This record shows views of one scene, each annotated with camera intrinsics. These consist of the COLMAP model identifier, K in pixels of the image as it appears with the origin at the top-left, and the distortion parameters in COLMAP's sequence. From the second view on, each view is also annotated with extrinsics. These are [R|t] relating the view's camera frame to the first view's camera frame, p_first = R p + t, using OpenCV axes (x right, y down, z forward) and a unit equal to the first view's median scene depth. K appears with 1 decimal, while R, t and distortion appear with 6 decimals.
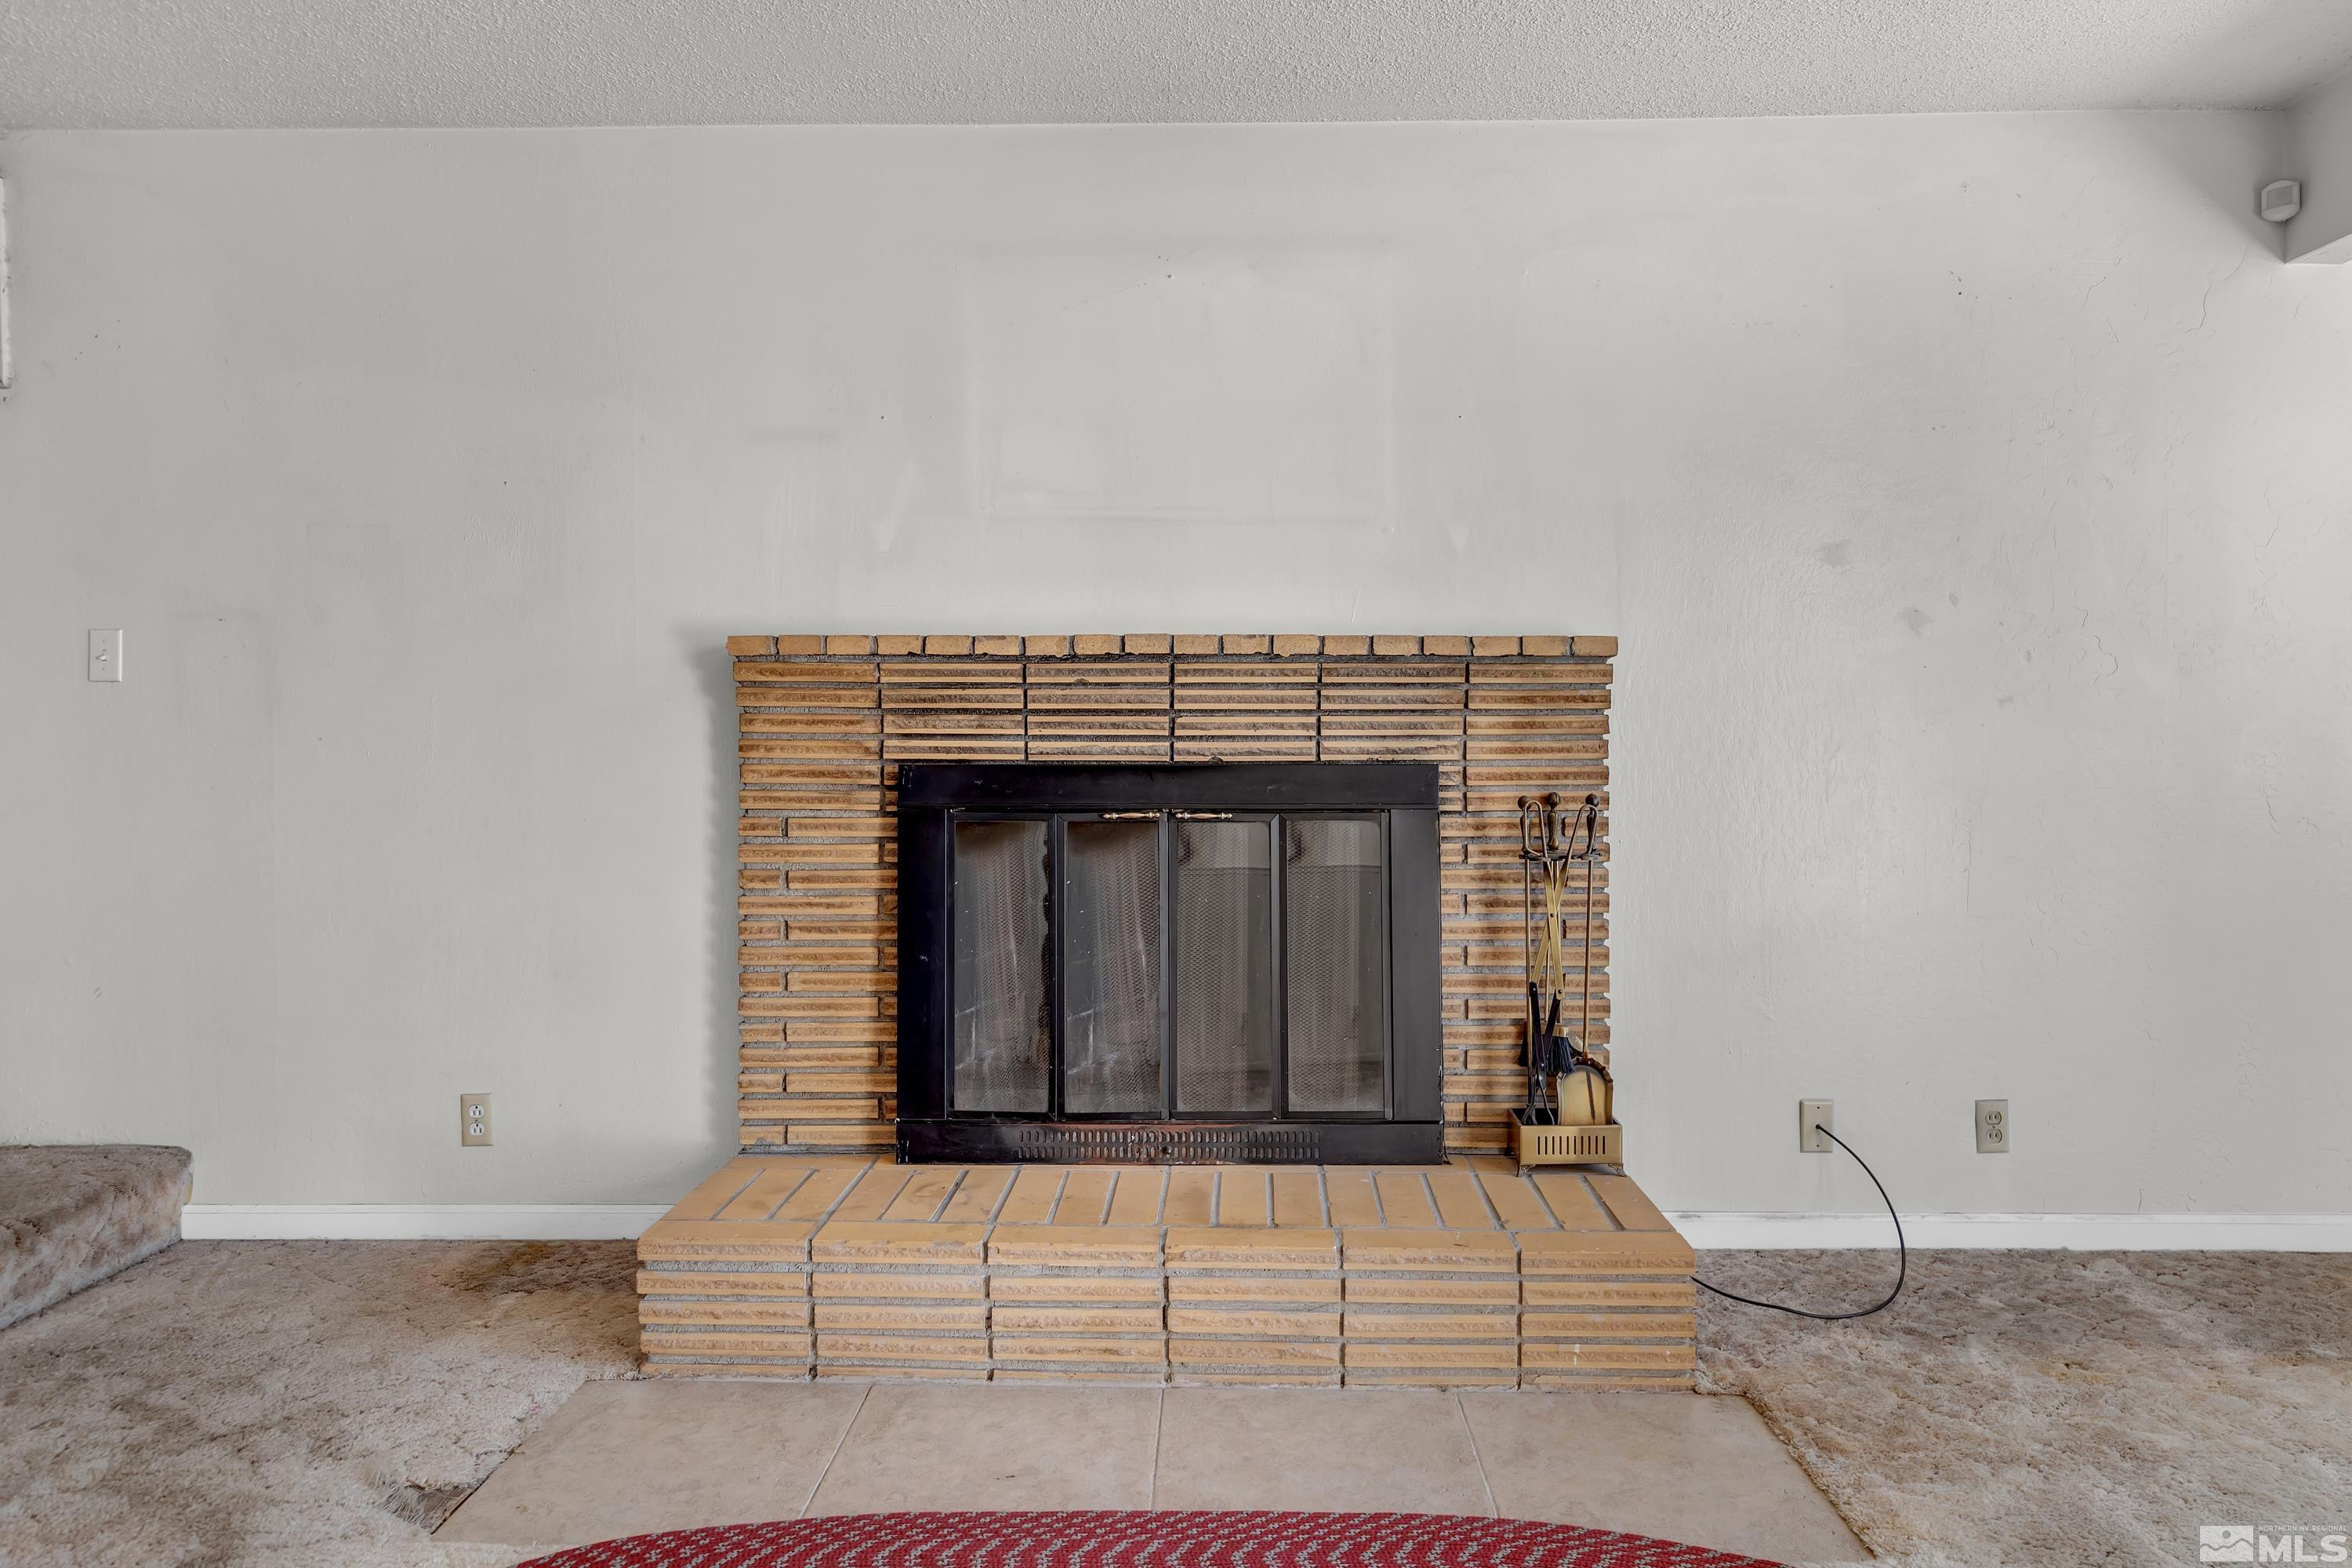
lens RADIAL K [[1400.1, 0, 1181.0], [0, 1400.1, 762.4], [0, 0, 1]] dist [-0.003599, 0.004539]
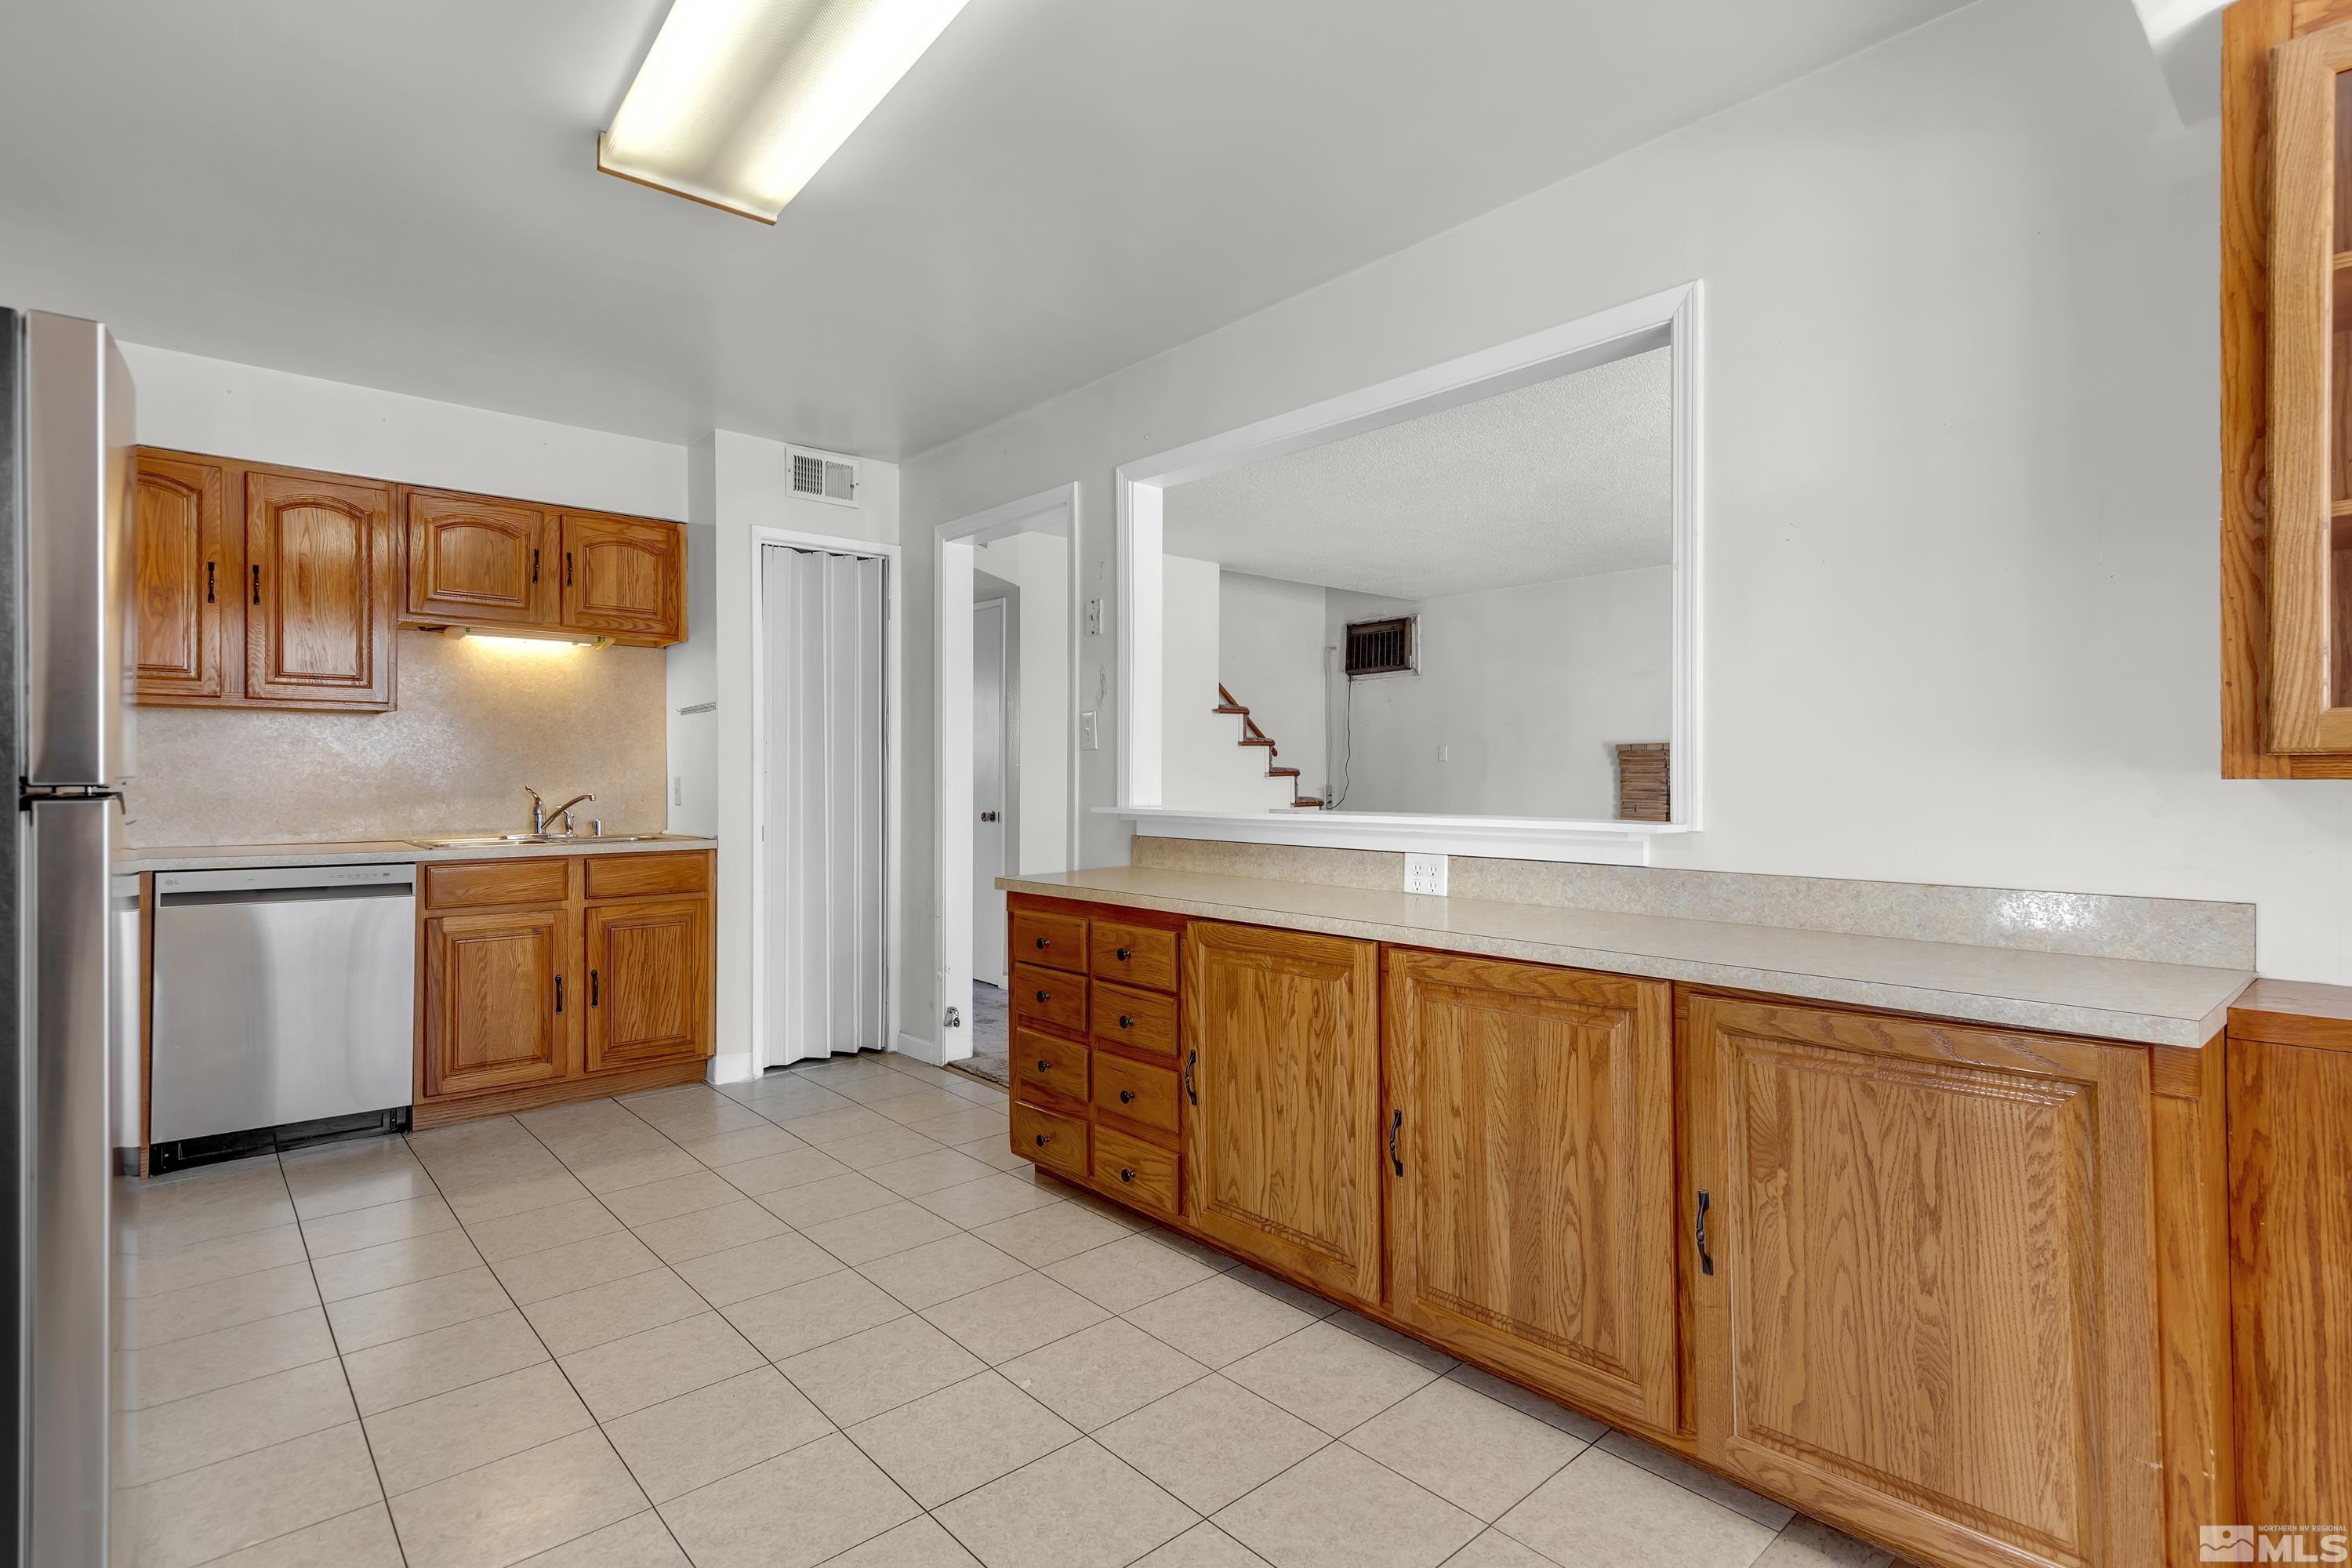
lens RADIAL K [[1136.7, 0, 1191.6], [0, 1136.7, 774.9], [0, 0, 1]] dist [0.006573, 0.000616]
pose [[0.657907, -0.001085, -0.753098, 0.913427], [-0.010230, 0.999894, -0.010377, 0.011149], [0.753029, 0.014531, 0.657826, -1.341152]]
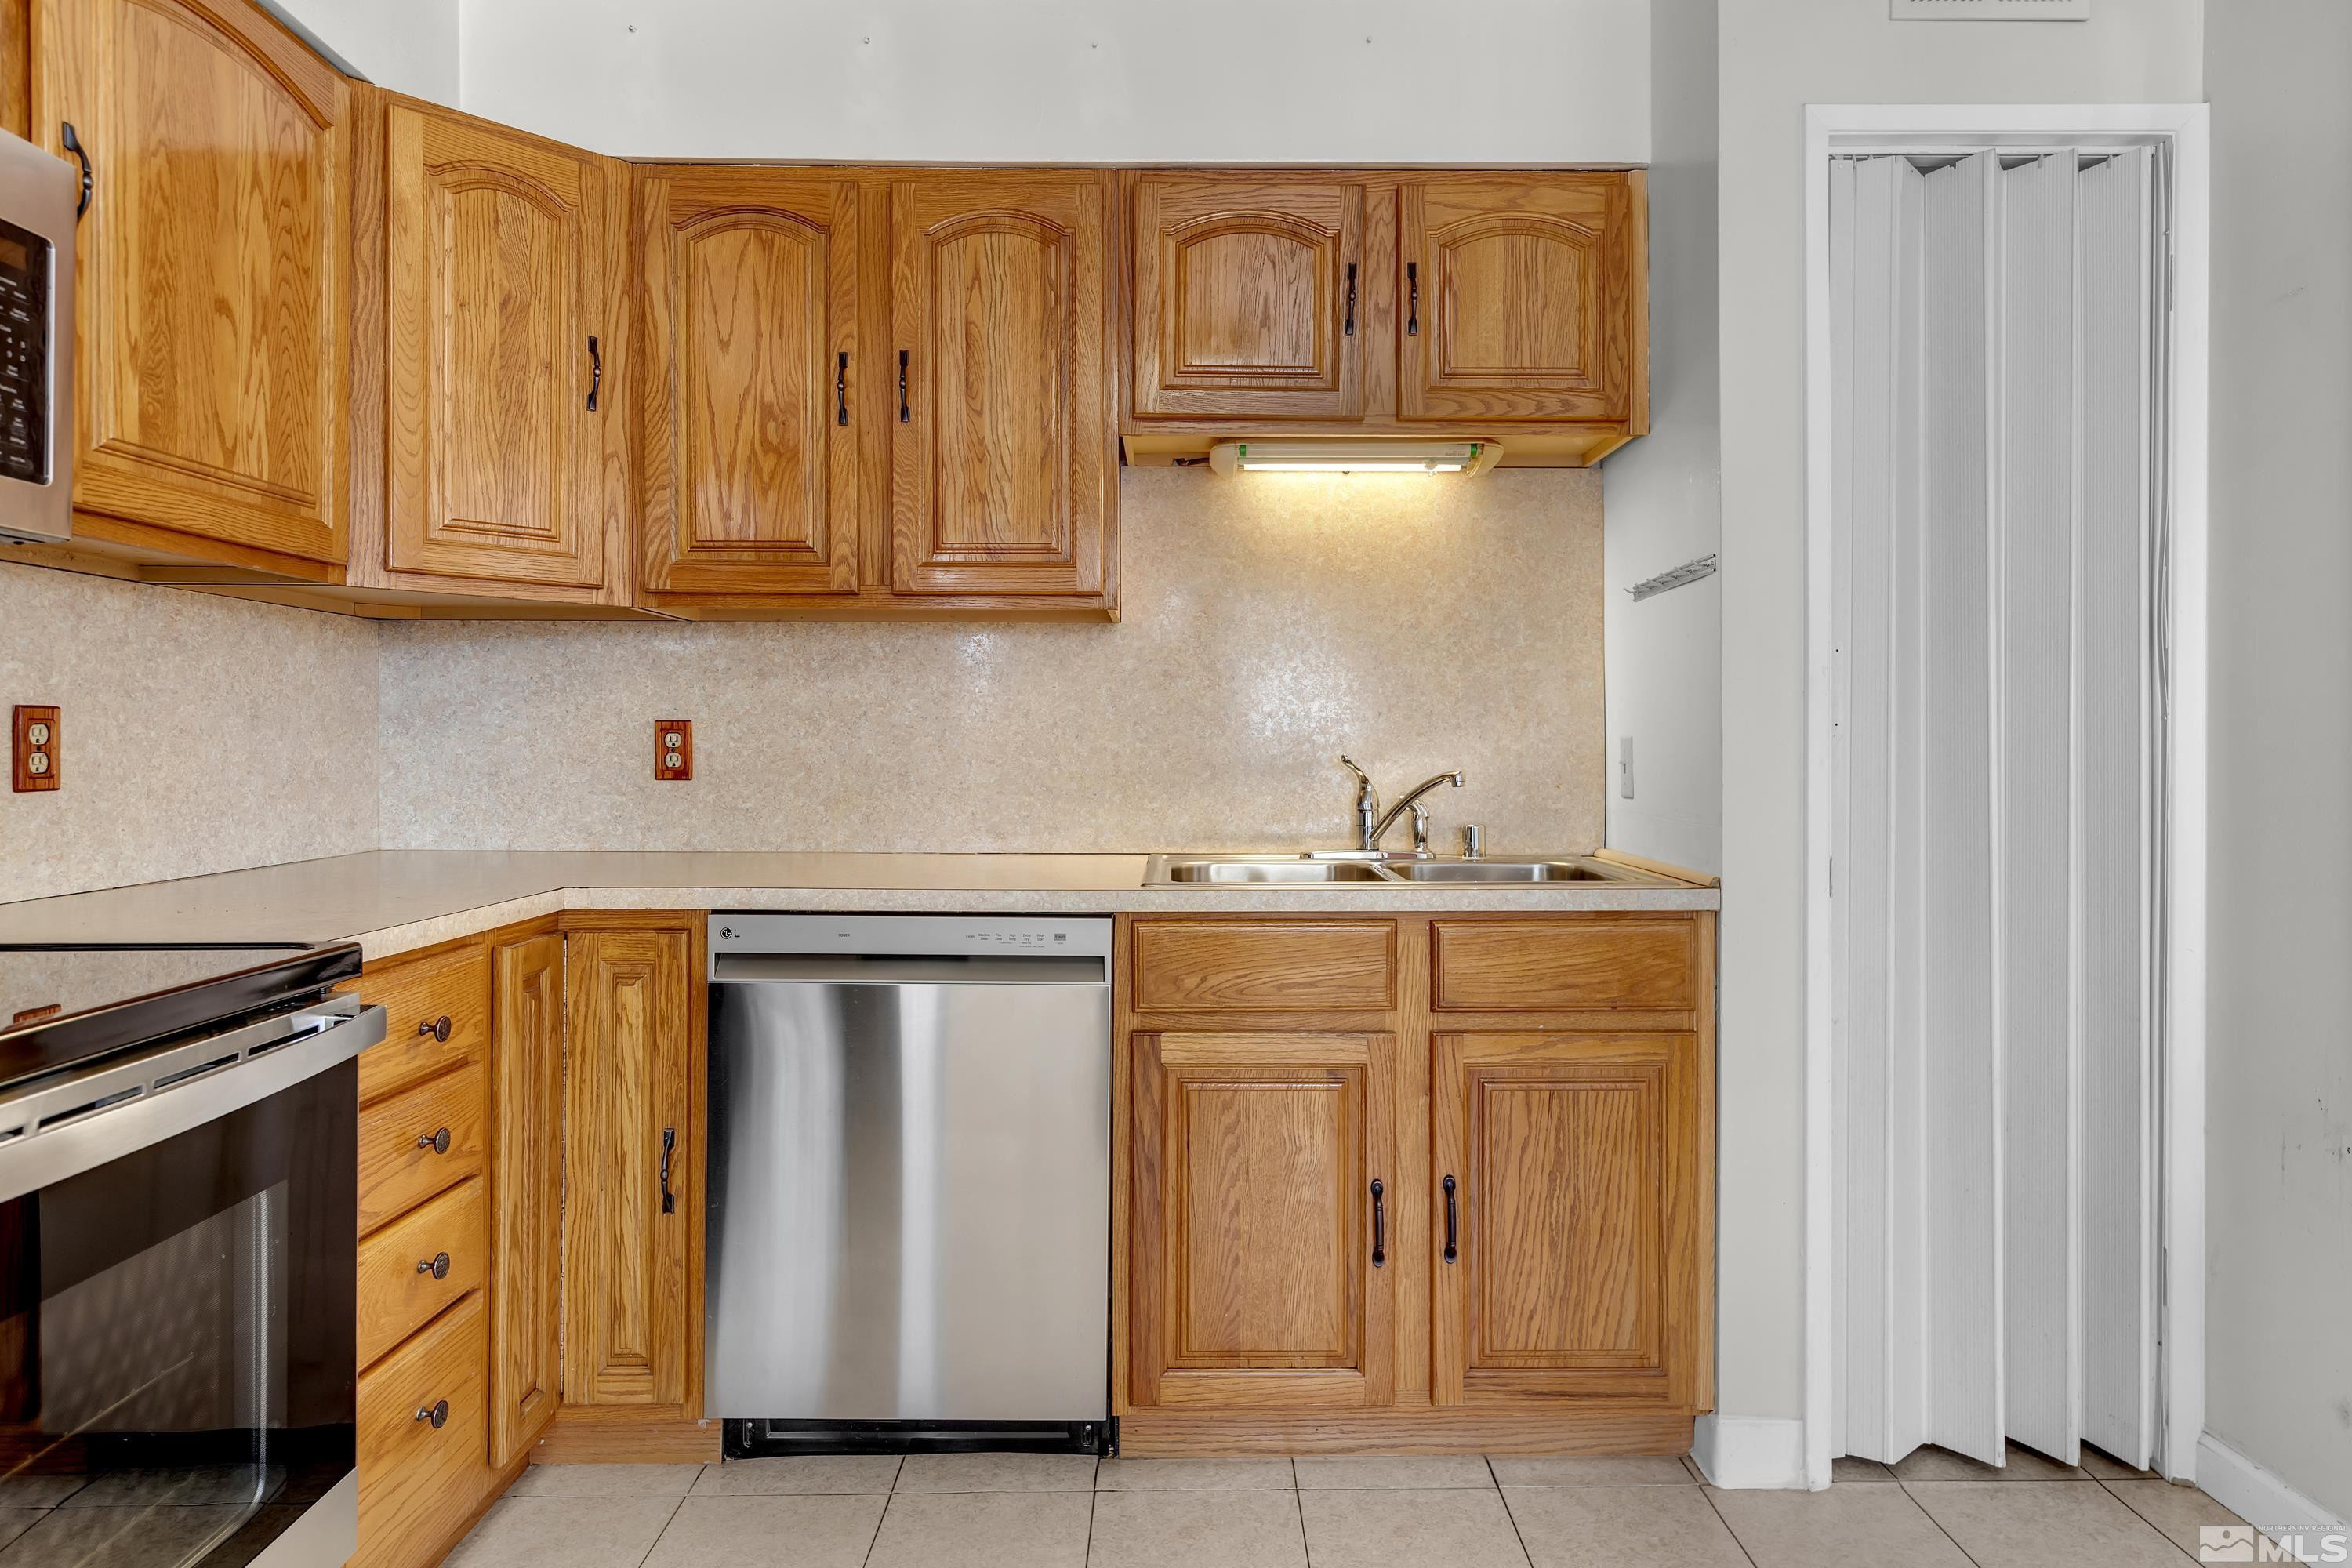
lens RADIAL K [[1400.1, 0, 1216.6], [0, 1400.1, 743.4], [0, 0, 1]] dist [-0.003599, 0.004539]
pose [[0.016335, 0.002437, -0.999864, 0.121828], [-0.014017, 0.999899, 0.002208, 0.010893], [0.999768, 0.013979, 0.016368, -1.109050]]
